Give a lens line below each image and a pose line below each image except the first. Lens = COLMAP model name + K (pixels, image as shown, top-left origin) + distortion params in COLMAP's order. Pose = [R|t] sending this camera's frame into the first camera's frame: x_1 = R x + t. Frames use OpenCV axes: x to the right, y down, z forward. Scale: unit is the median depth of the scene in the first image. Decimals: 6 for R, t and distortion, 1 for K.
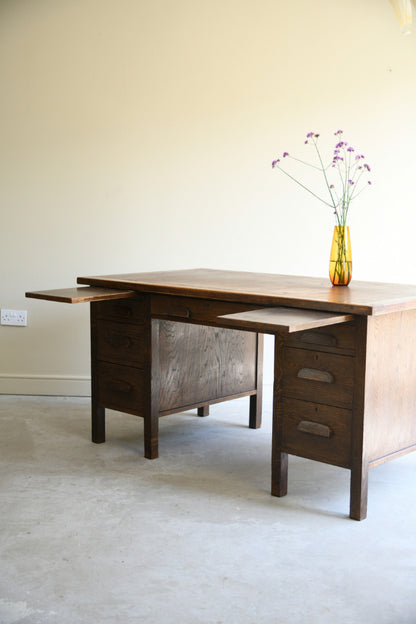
lens RADIAL K [[845.7, 0, 208.0], [0, 845.7, 312.0], [0, 0, 1]] dist [-0.000052, -0.005440]
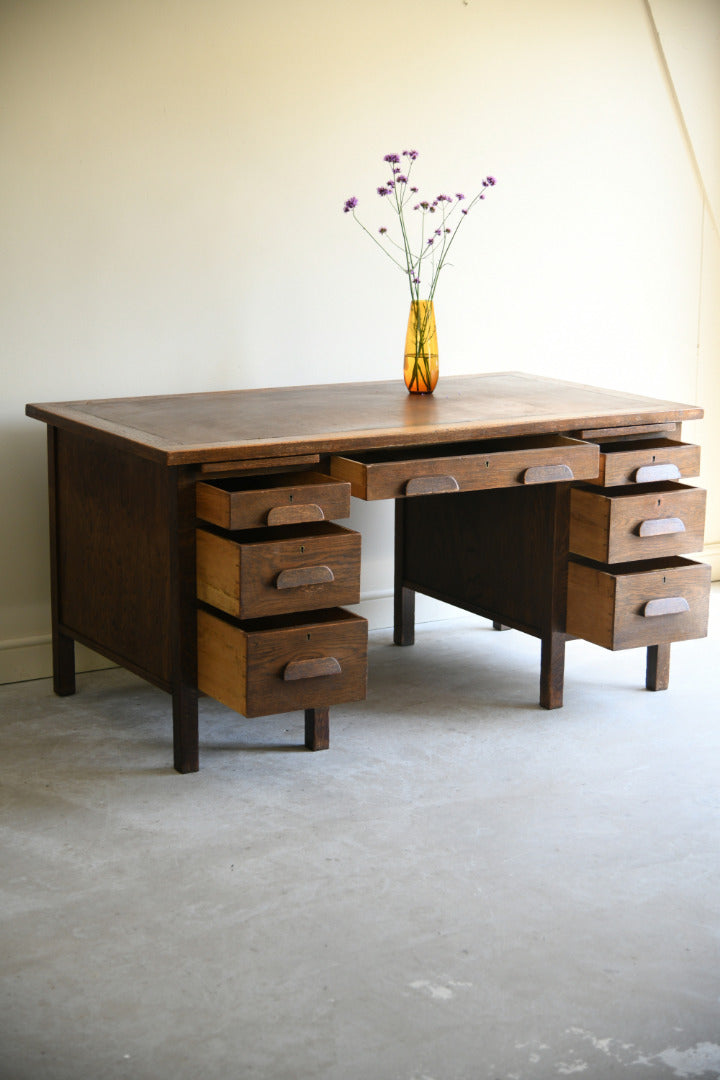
lens RADIAL K [[1972.7, 0, 360.0], [0, 1972.7, 540.0], [0, 0, 1]] dist [-0.029111, 0.078497]
pose [[0.289609, -0.205948, 0.934726, -1.385526], [0.108730, 0.977334, 0.181648, -0.215457], [-0.950949, 0.049026, 0.305438, 0.638791]]
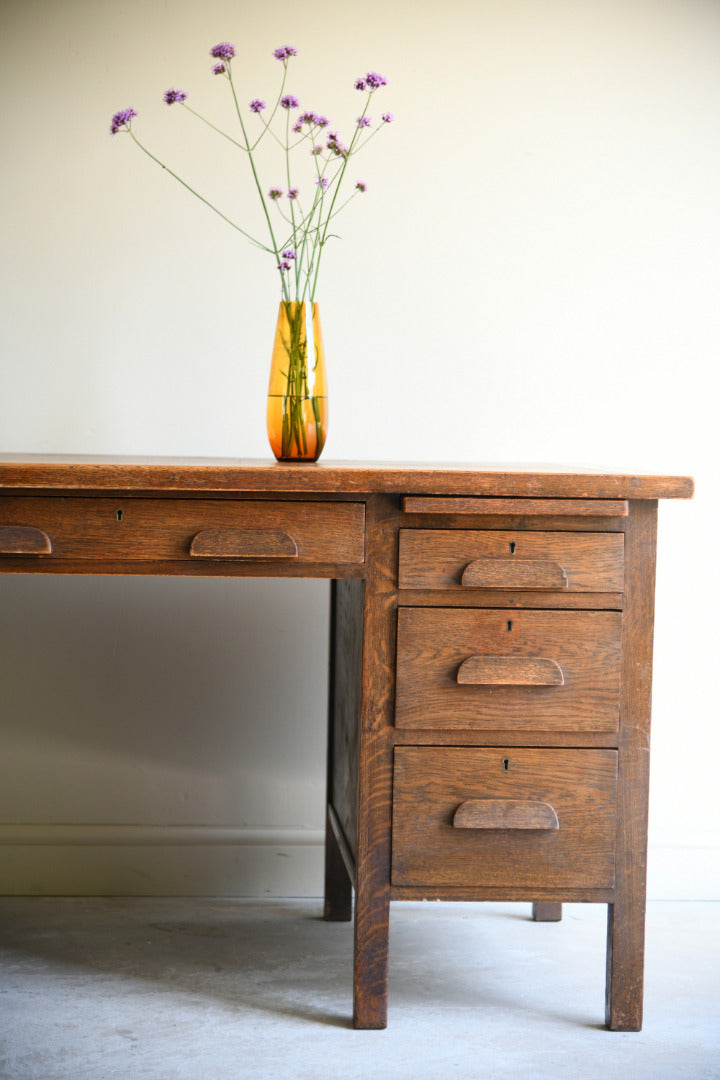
lens RADIAL K [[2459.3, 0, 312.2], [0, 2459.3, 540.6], [0, 0, 1]] dist [-0.017244, 0.392816]
pose [[0.703881, -0.031812, 0.709605, -0.654712], [0.074077, 0.996837, -0.028792, 0.037427], [-0.706444, 0.072831, 0.704011, 0.257225]]
